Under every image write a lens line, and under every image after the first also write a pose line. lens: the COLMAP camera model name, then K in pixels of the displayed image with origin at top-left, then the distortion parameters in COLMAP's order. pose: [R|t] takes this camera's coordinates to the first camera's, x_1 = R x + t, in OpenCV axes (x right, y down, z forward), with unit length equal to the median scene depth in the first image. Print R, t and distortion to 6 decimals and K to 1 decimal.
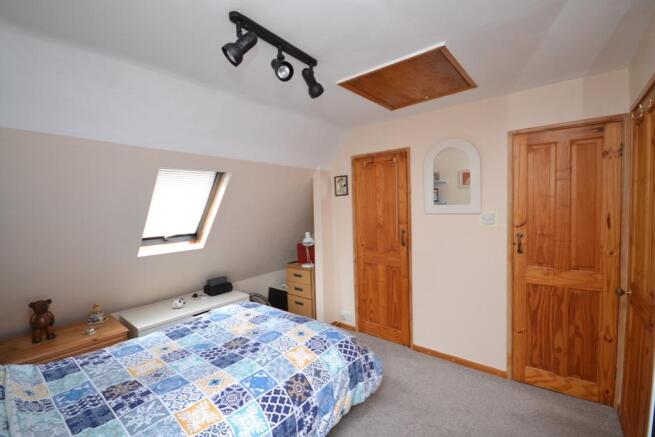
lens RADIAL K [[289.4, 0, 327.8], [0, 289.4, 219.7], [0, 0, 1]] dist [-0.008148, -0.000383]
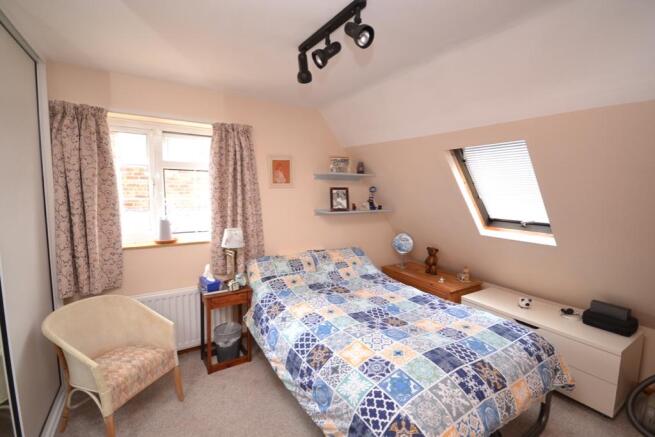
lens RADIAL K [[289.4, 0, 324.8], [0, 289.4, 218.8], [0, 0, 1]] dist [-0.008148, -0.000383]
pose [[-0.335523, 0.115620, -0.934910, 0.686697], [-0.054520, 0.988393, 0.141800, -0.063185], [0.940453, 0.098548, -0.325324, 1.080995]]
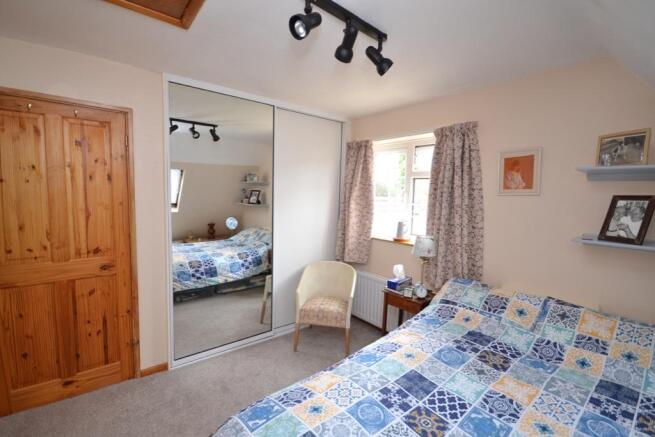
lens RADIAL K [[289.4, 0, 326.0], [0, 289.4, 216.7], [0, 0, 1]] dist [-0.008148, -0.000383]
pose [[-0.978912, -0.016152, 0.203641, -0.234022], [0.010193, 0.991765, 0.127663, -0.062047], [-0.204026, 0.127047, -0.970686, 1.577138]]
